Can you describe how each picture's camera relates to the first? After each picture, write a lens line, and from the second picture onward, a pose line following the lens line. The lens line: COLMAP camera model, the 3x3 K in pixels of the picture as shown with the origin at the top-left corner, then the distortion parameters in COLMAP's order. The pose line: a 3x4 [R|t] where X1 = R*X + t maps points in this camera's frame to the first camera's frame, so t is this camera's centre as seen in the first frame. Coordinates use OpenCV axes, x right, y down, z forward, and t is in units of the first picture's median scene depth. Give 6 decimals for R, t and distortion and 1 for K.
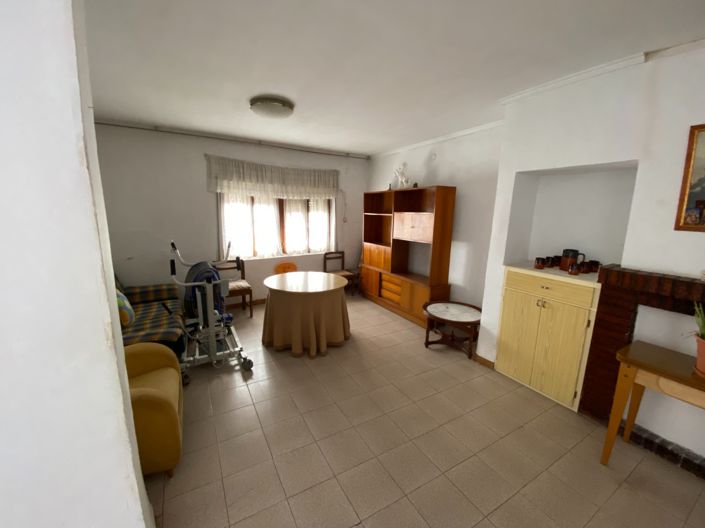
lens RADIAL K [[279.2, 0, 352.3], [0, 279.2, 264.4], [0, 0, 1]] dist [-0.018276, -0.002265]
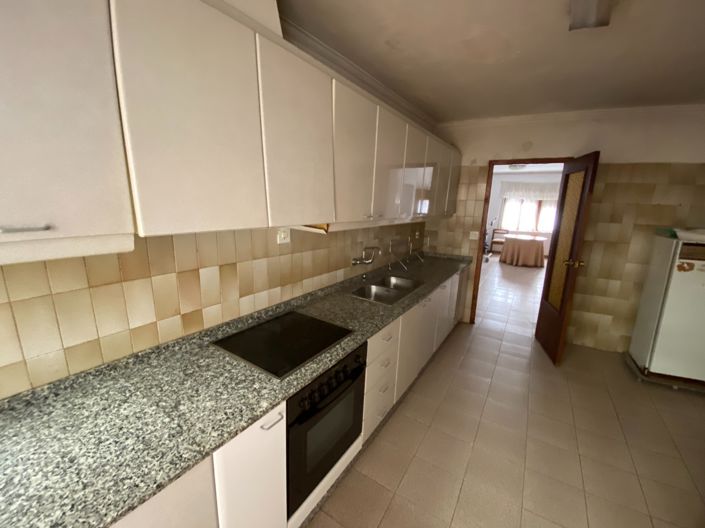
lens RADIAL K [[279.2, 0, 352.8], [0, 279.2, 263.1], [0, 0, 1]] dist [-0.018276, -0.002265]
pose [[0.429490, 0.177619, -0.885432, 0.937813], [-0.173665, 0.978412, 0.112032, 0.186440], [0.886216, 0.105652, 0.451064, -0.897527]]
